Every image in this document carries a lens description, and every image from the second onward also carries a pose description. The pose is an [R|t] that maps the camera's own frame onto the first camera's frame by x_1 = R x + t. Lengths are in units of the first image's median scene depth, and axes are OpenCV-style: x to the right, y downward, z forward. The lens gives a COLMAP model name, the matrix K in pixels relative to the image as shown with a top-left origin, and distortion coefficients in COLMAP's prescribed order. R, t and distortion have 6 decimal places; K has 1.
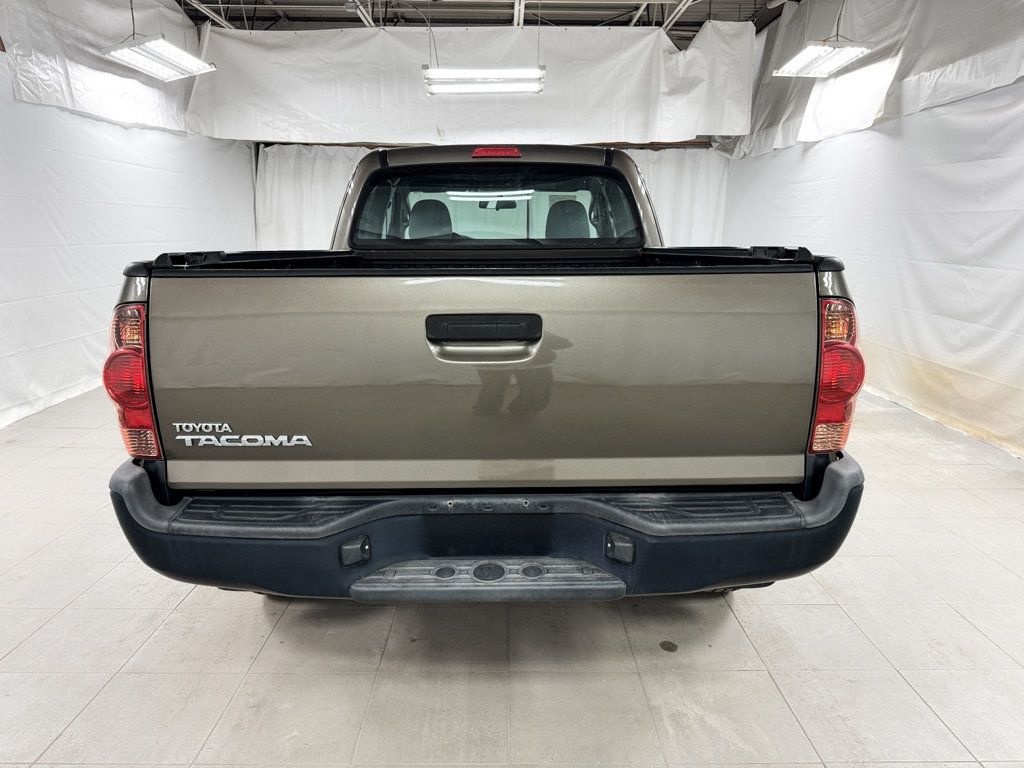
lens RADIAL K [[725.5, 0, 512.0], [0, 725.5, 384.0], [0, 0, 1]] dist [-0.003848, -0.004097]
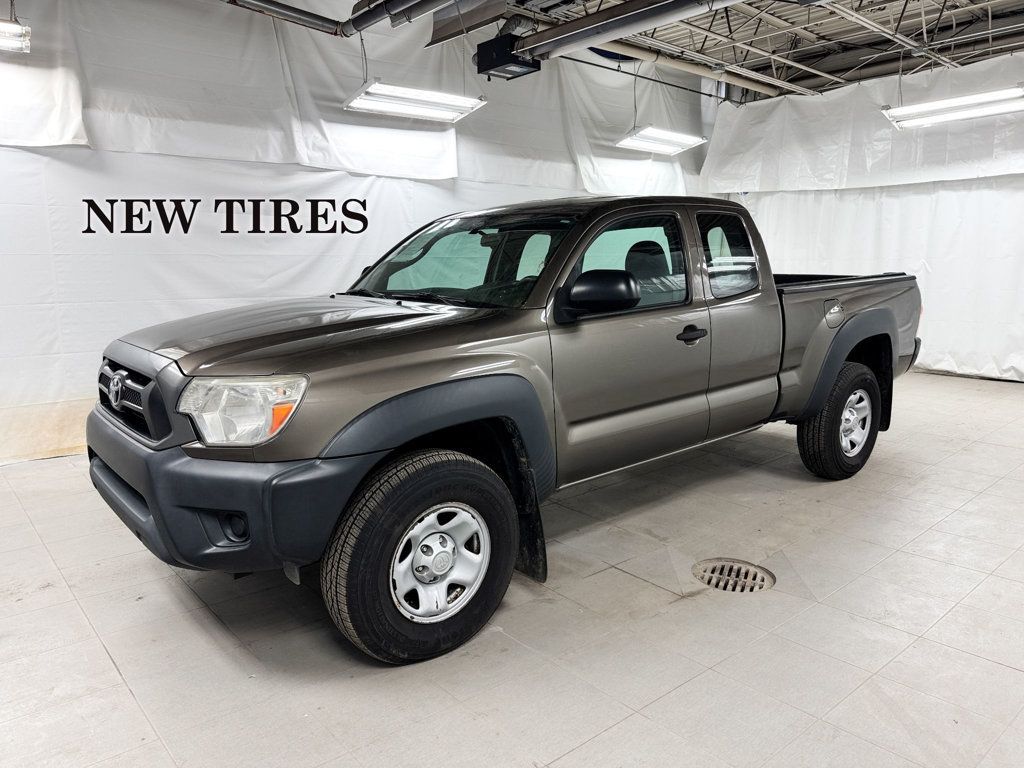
lens RADIAL K [[714.4, 0, 512.0], [0, 714.4, 384.0], [0, 0, 1]] dist [0.005659, -0.001080]
pose [[-0.647228, -0.125161, 0.751951, -0.488089], [0.161960, 0.941330, 0.296087, -0.258185], [-0.744893, 0.313422, -0.588984, 1.170716]]
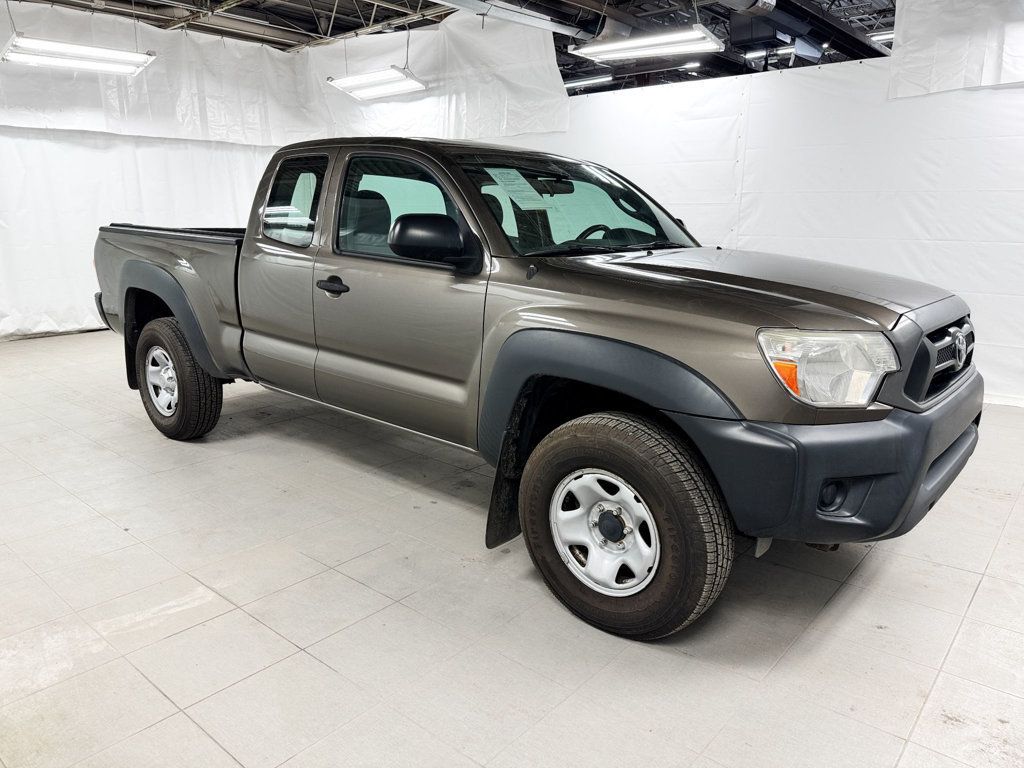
lens RADIAL K [[725.5, 0, 512.0], [0, 725.5, 384.0], [0, 0, 1]] dist [-0.003848, -0.004097]
pose [[-0.666641, 0.166662, -0.726508, 0.439640], [-0.156202, 0.921804, 0.354793, -0.252824], [0.728829, 0.350002, -0.588479, 1.159177]]
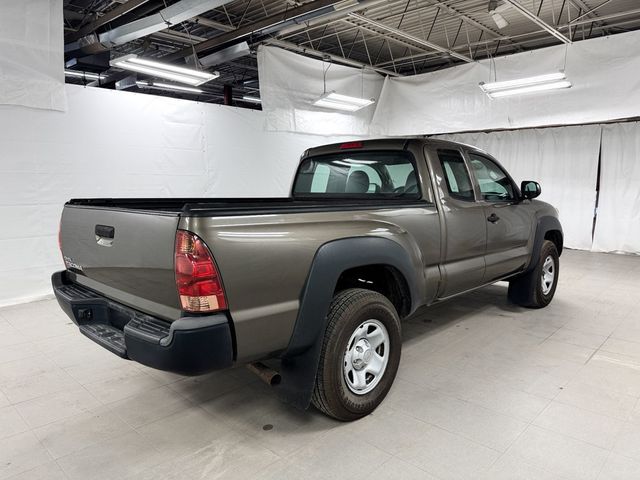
lens RADIAL K [[453.5, 0, 320.0], [0, 453.5, 240.0], [0, 0, 1]] dist [-0.003848, -0.004097]
pose [[0.718331, 0.084013, -0.690610, 0.398543], [-0.139652, 0.989889, -0.024837, -0.029216], [0.681541, 0.114287, 0.722801, 0.096322]]
